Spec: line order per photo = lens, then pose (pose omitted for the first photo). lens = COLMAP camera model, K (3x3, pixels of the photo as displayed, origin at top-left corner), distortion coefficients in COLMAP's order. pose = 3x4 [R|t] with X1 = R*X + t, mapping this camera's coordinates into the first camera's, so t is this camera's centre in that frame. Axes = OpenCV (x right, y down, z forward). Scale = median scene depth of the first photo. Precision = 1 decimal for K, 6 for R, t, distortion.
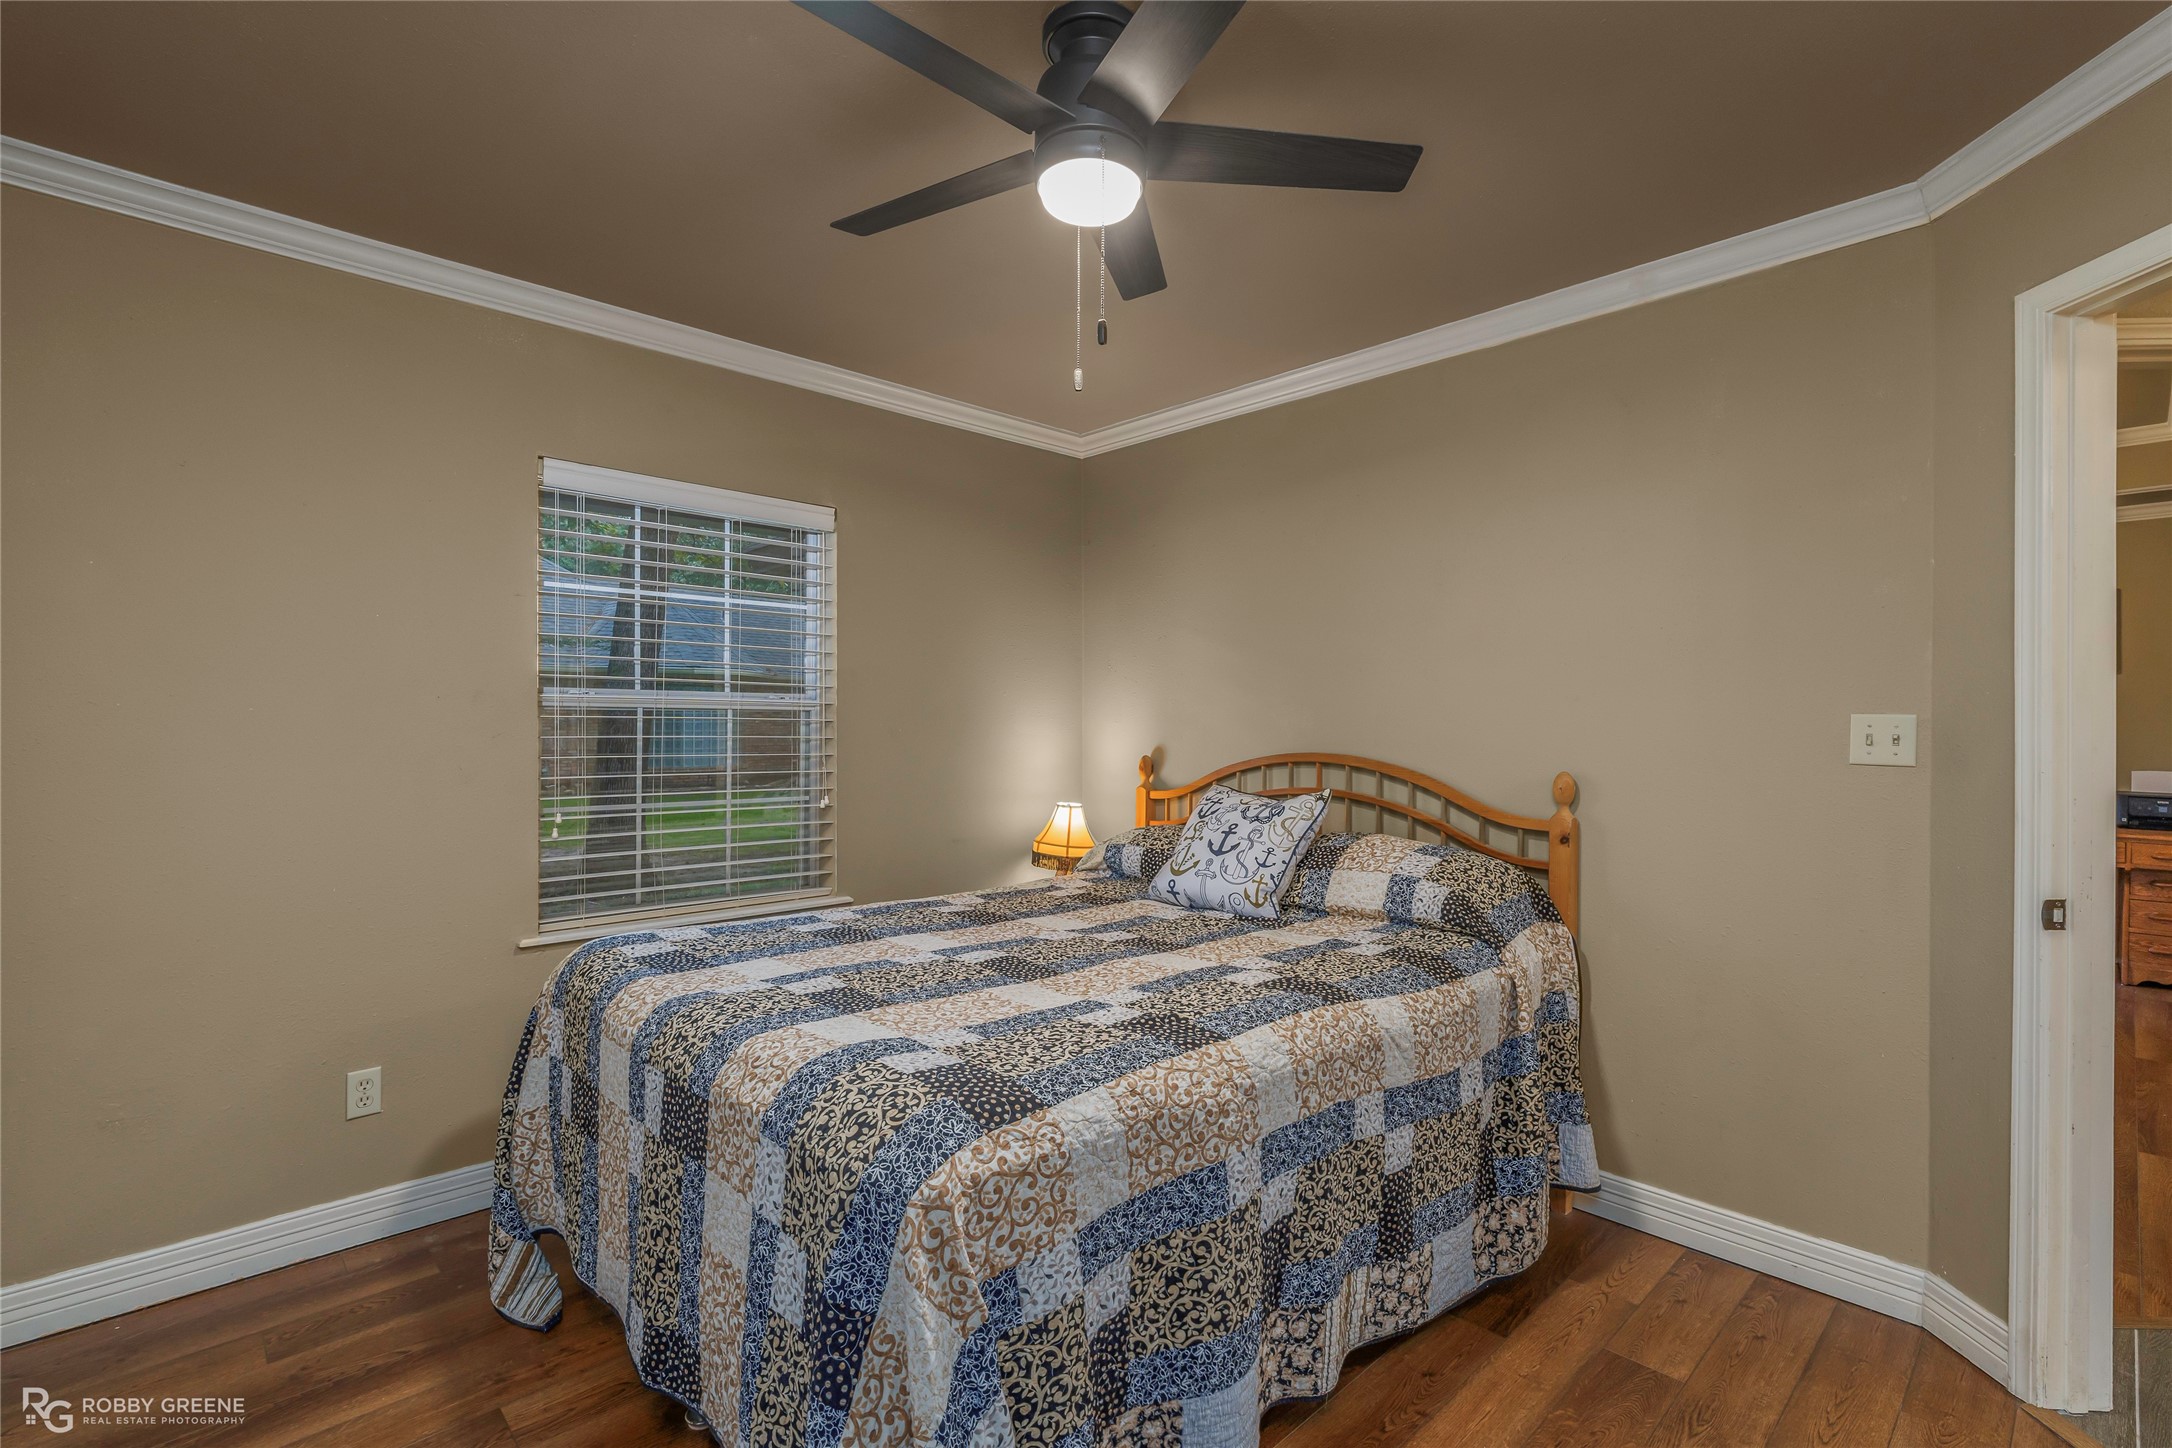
lens RADIAL K [[988.0, 0, 1081.7], [0, 988.0, 694.5], [0, 0, 1]] dist [-0.004843, -0.000135]
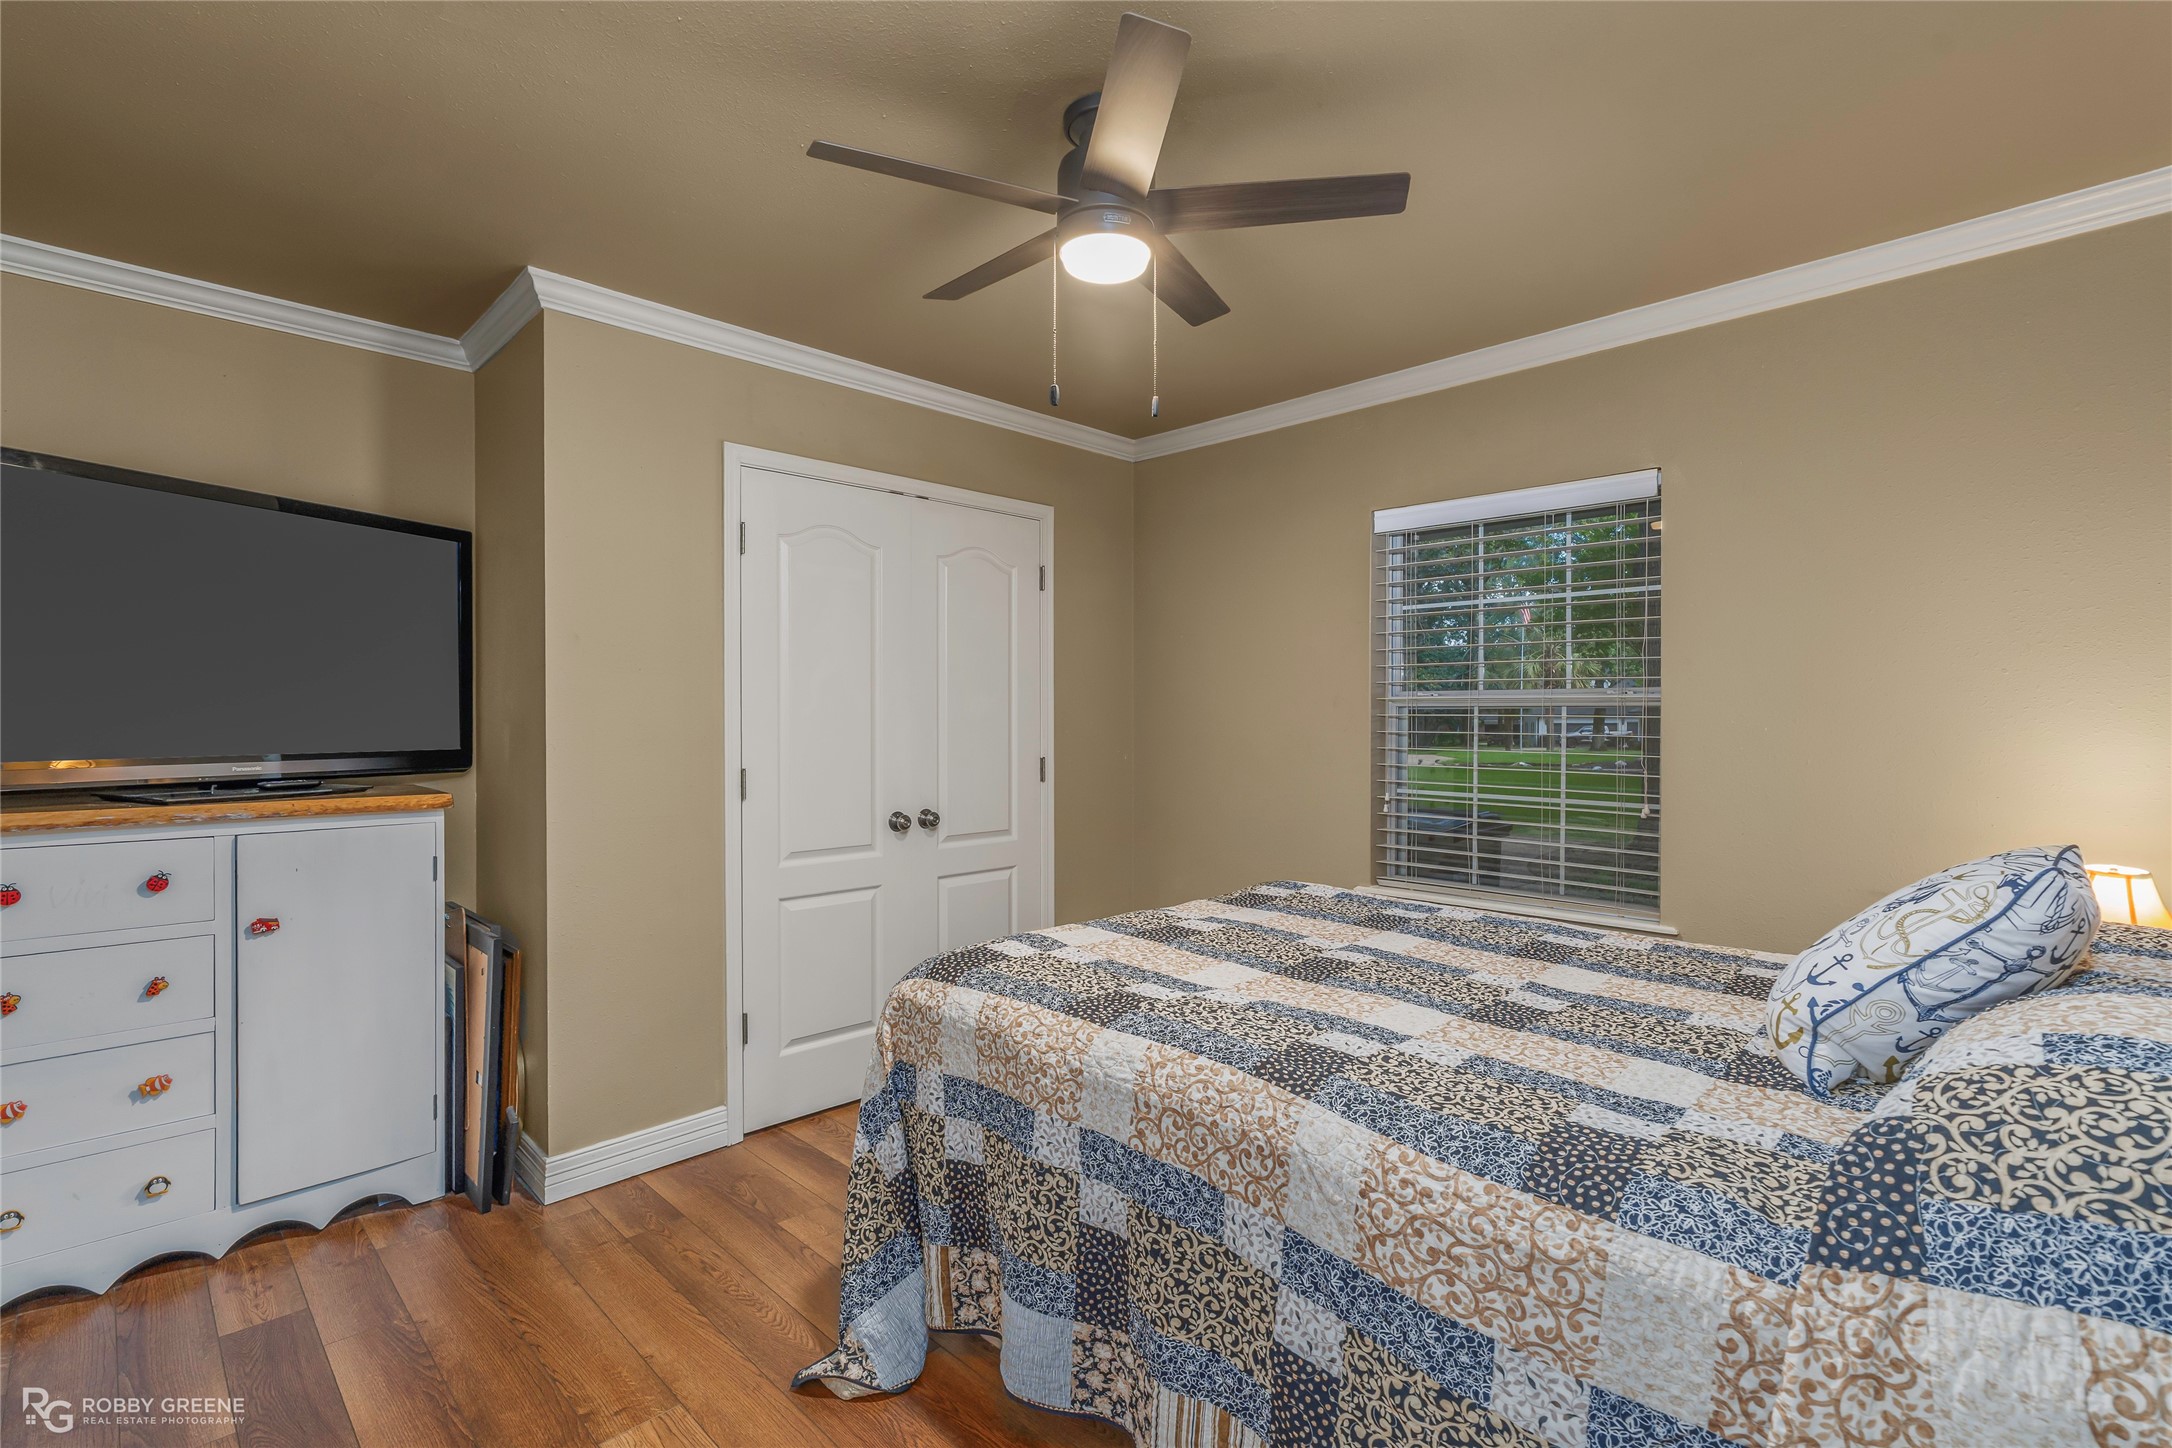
lens RADIAL K [[988.0, 0, 1081.7], [0, 988.0, 694.5], [0, 0, 1]] dist [-0.004843, -0.000135]
pose [[0.024881, -0.027807, -0.999304, 1.138458], [0.027741, 0.999247, -0.027115, 0.030891], [0.999305, -0.027047, 0.025633, 0.927720]]
